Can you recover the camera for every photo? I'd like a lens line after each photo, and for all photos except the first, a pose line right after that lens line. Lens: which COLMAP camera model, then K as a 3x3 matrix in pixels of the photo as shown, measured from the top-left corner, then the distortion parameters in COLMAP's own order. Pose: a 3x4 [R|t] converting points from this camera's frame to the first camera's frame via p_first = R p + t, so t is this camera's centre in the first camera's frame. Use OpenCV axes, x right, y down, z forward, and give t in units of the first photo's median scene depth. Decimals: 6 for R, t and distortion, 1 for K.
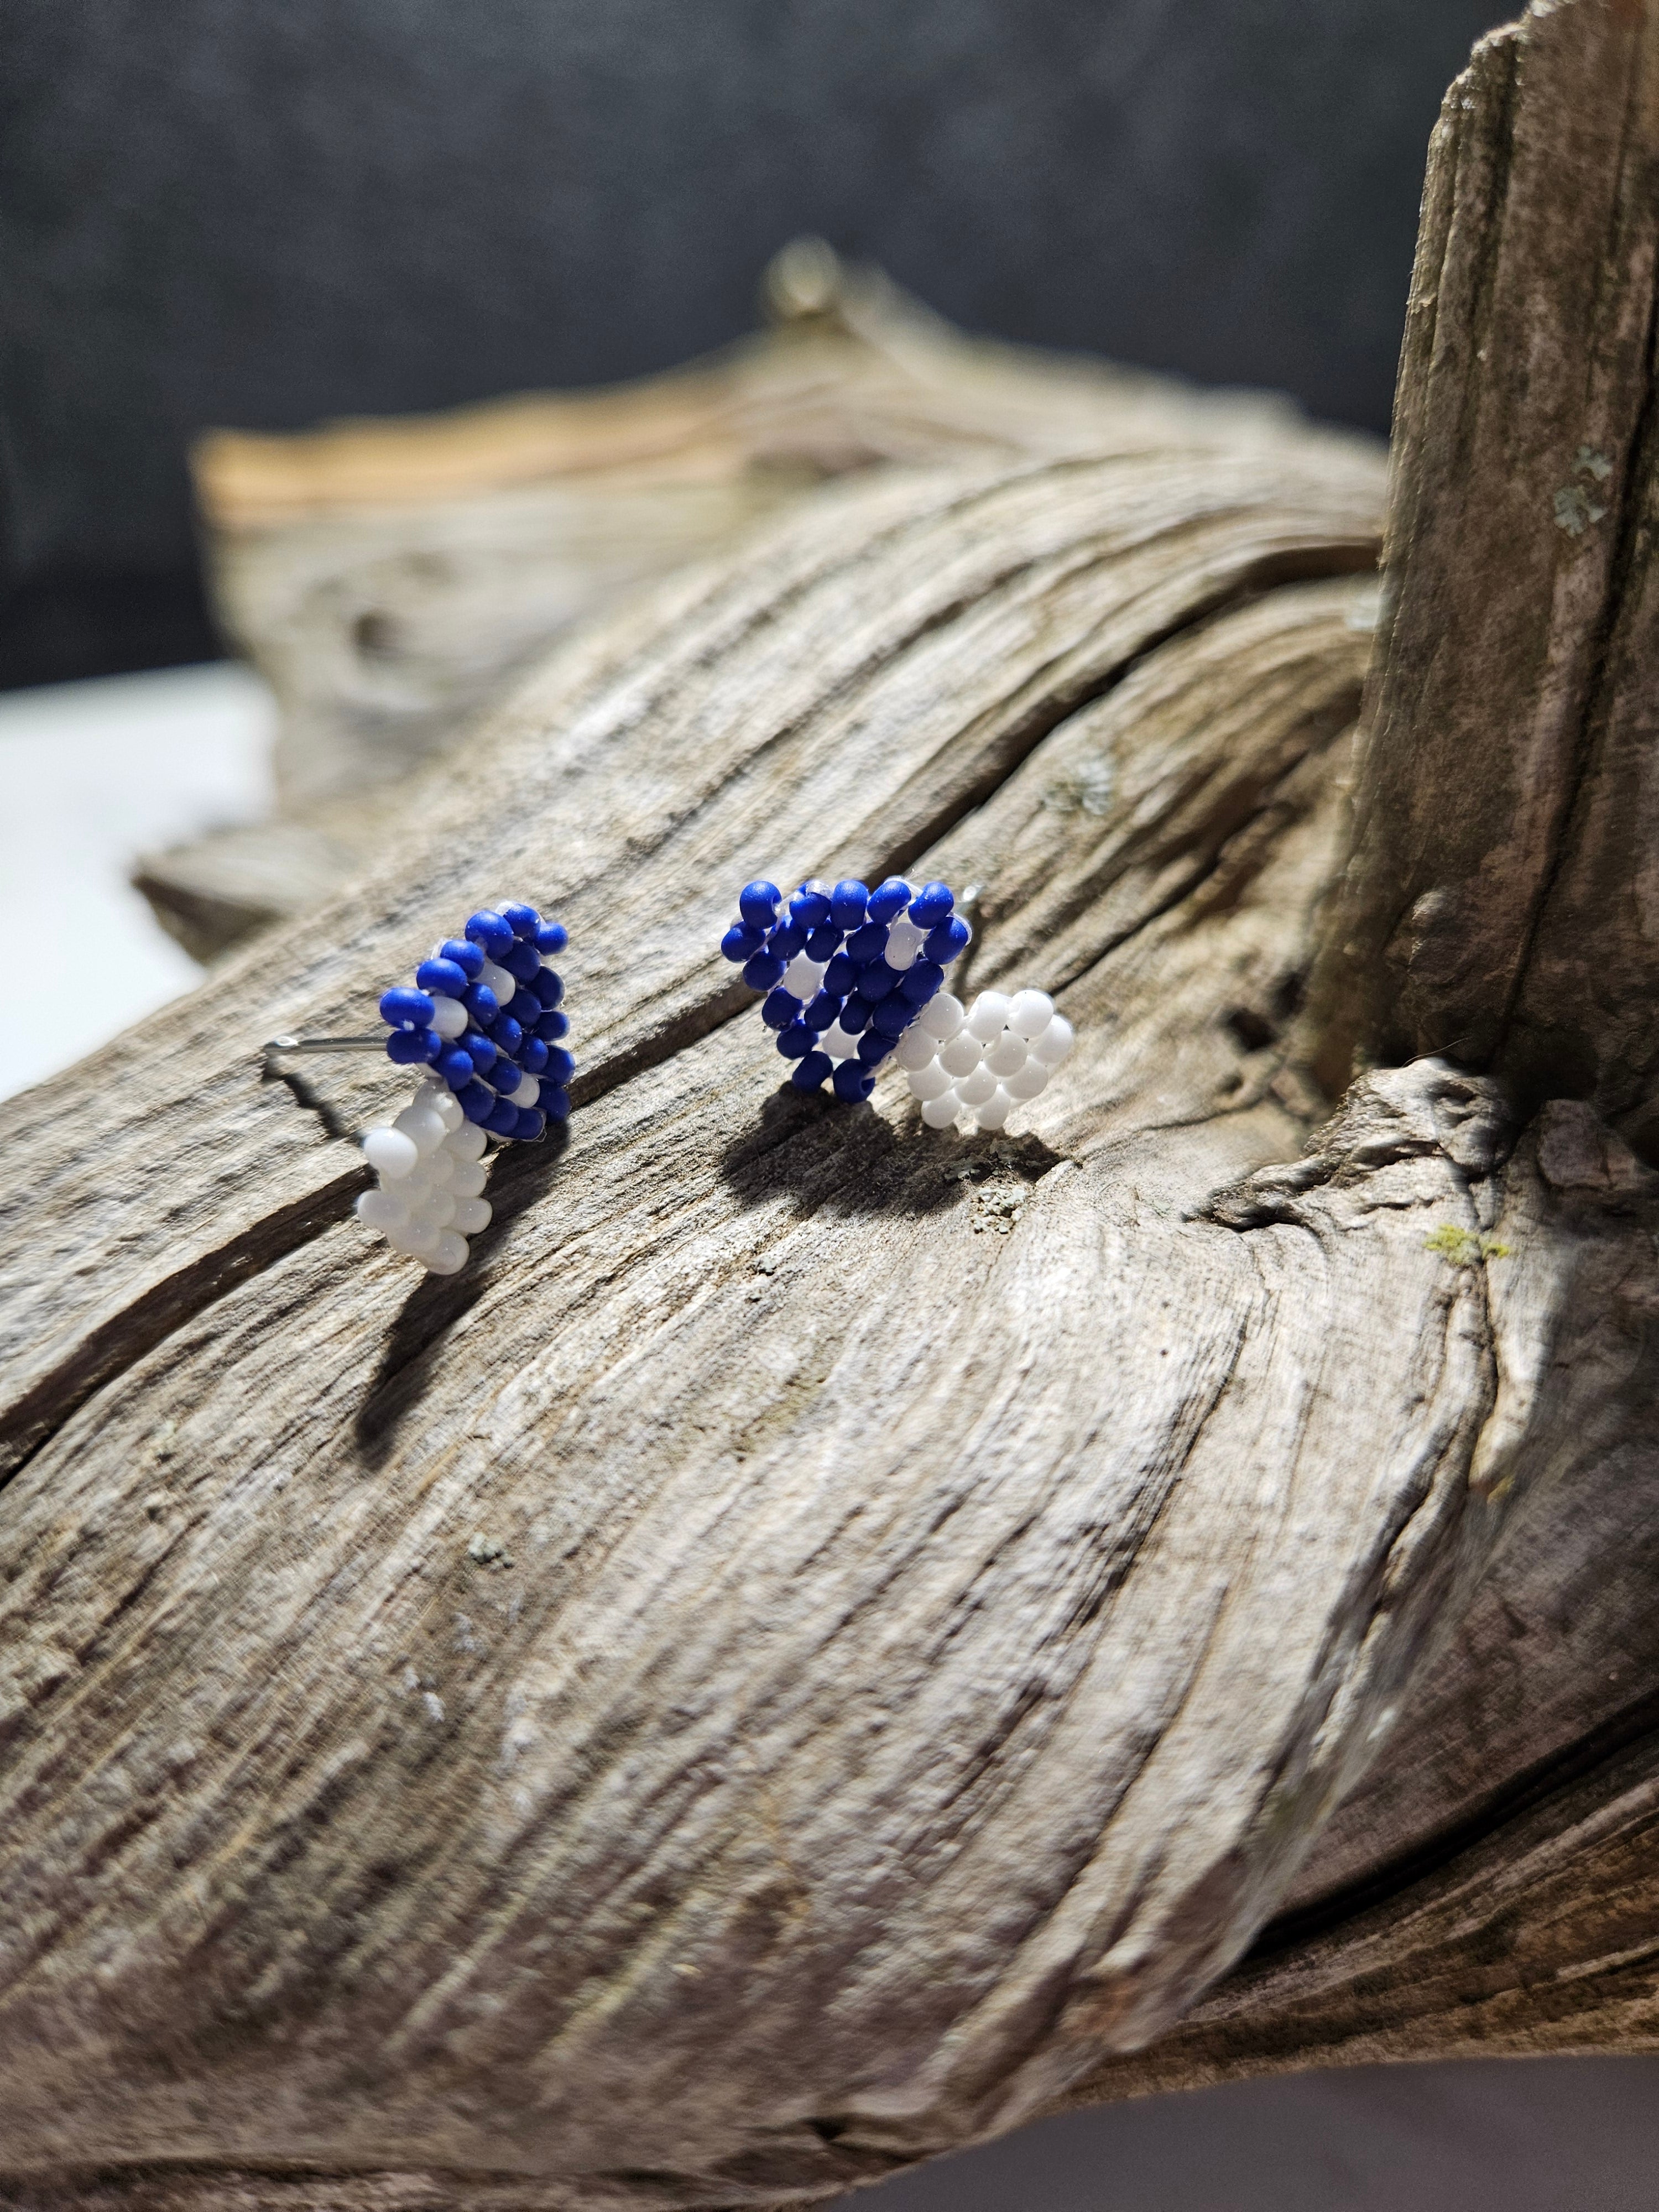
lens RADIAL K [[1604.7, 0, 924.0], [0, 1604.7, 1104.5], [0, 0, 1]] dist [0.003315, -0.051933]
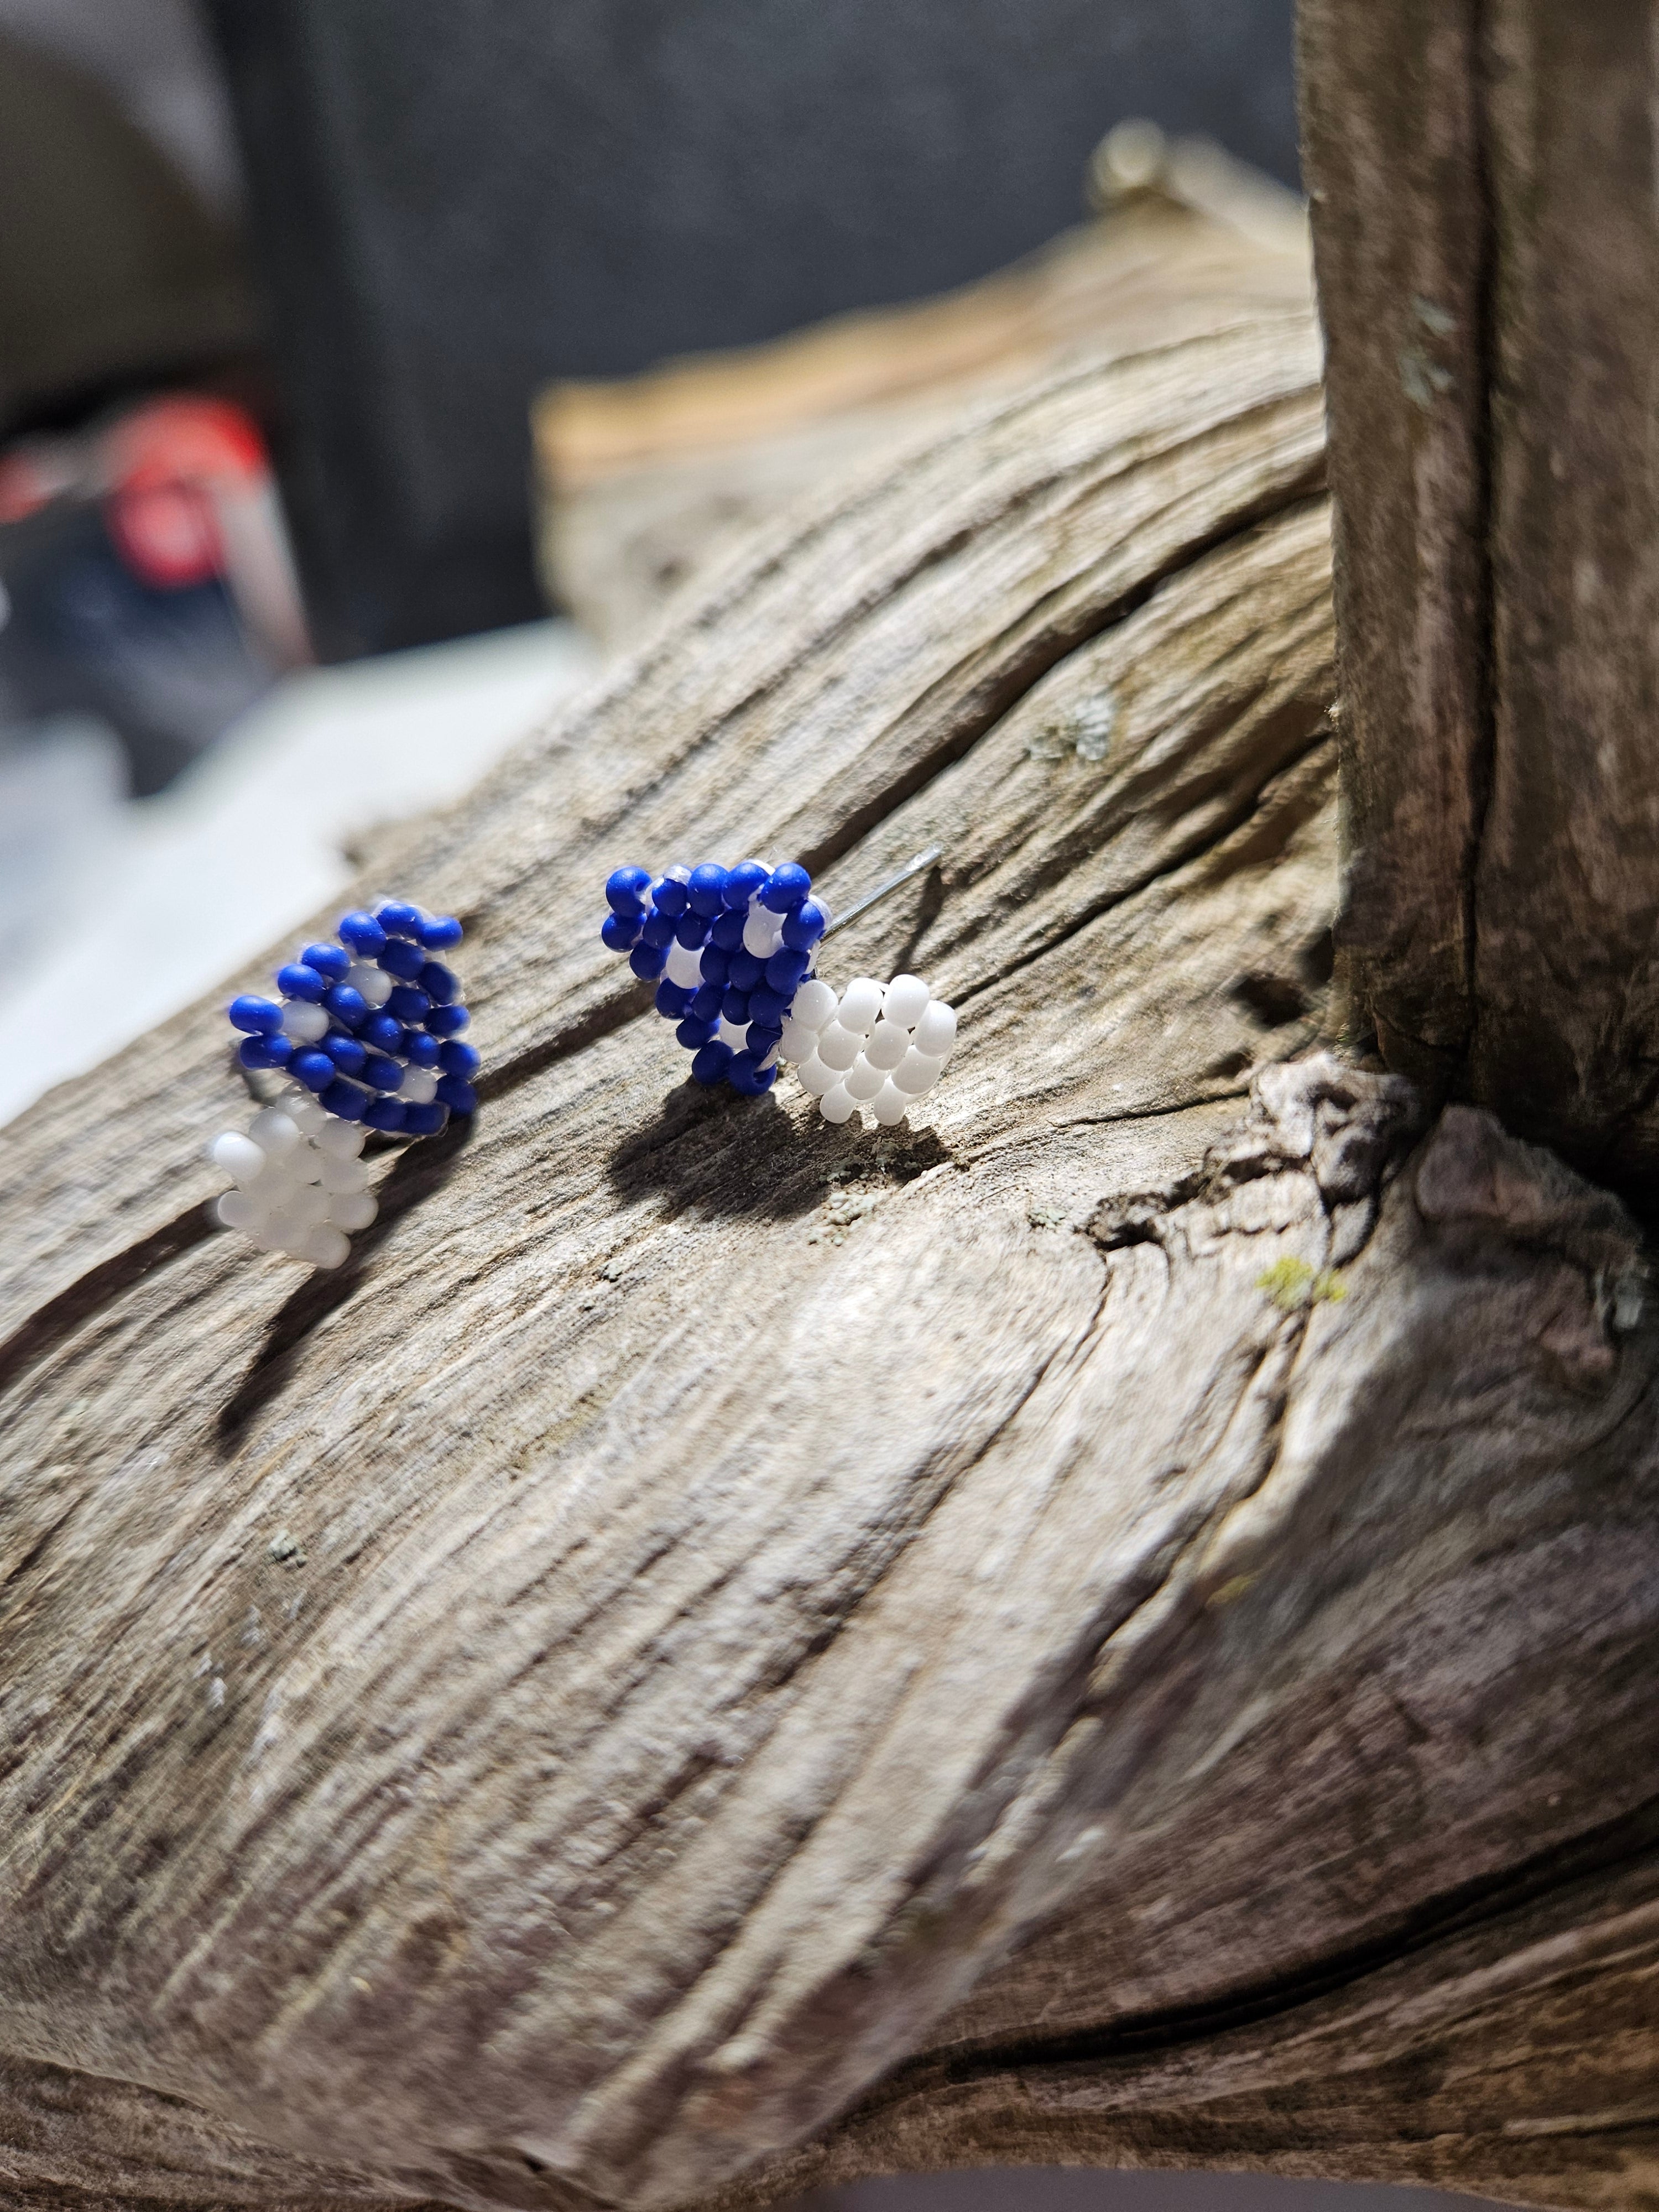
lens RADIAL K [[1649.8, 0, 817.2], [0, 1649.8, 1115.6], [0, 0, 1]] dist [-0.022356, -0.006888]
pose [[0.951001, 0.004322, -0.309157, 0.344723], [0.012054, 0.998624, 0.051039, -0.045089], [0.308952, -0.052264, 0.949641, 0.103898]]
